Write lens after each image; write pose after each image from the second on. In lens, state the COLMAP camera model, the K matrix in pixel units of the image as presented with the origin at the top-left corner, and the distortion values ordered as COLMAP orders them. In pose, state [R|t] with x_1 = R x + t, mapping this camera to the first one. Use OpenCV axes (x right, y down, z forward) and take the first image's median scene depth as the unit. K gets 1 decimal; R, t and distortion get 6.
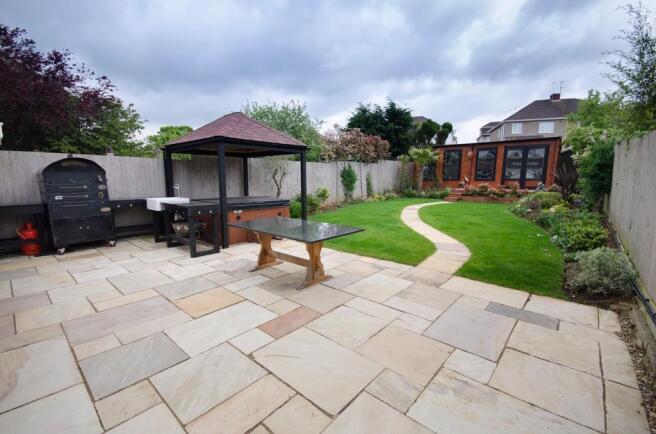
lens RADIAL K [[288.1, 0, 325.3], [0, 288.1, 220.8], [0, 0, 1]] dist [0.000150, -0.002965]
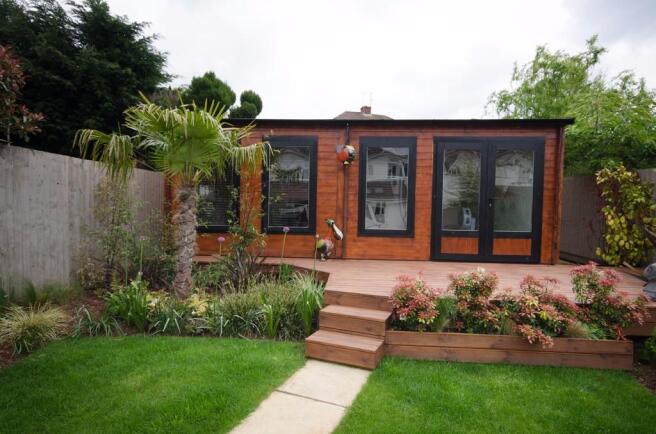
lens RADIAL K [[372.7, 0, 330.6], [0, 372.7, 219.7], [0, 0, 1]] dist [0.015078, 0.000752]
pose [[0.795020, -0.005030, 0.606562, 0.247271], [0.071603, 0.993753, -0.085609, -0.128008], [-0.602342, 0.111493, 0.790414, 0.709476]]
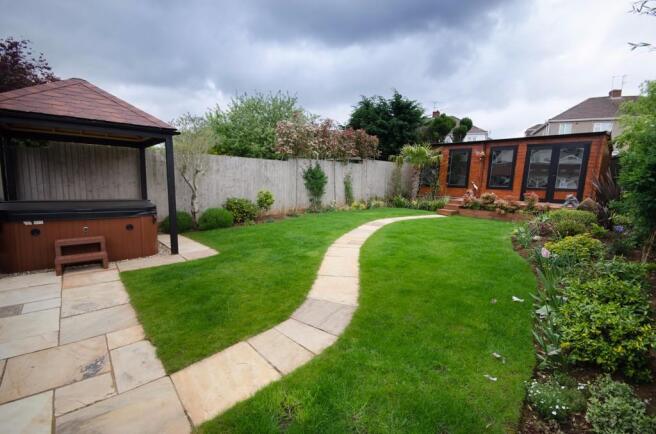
lens RADIAL K [[288.1, 0, 328.1], [0, 288.1, 218.3], [0, 0, 1]] dist [0.000150, -0.002965]
pose [[0.992202, 0.046015, -0.115839, 0.197071], [-0.048200, 0.998707, -0.016135, -0.028856], [0.114947, 0.021593, 0.993137, 0.192295]]
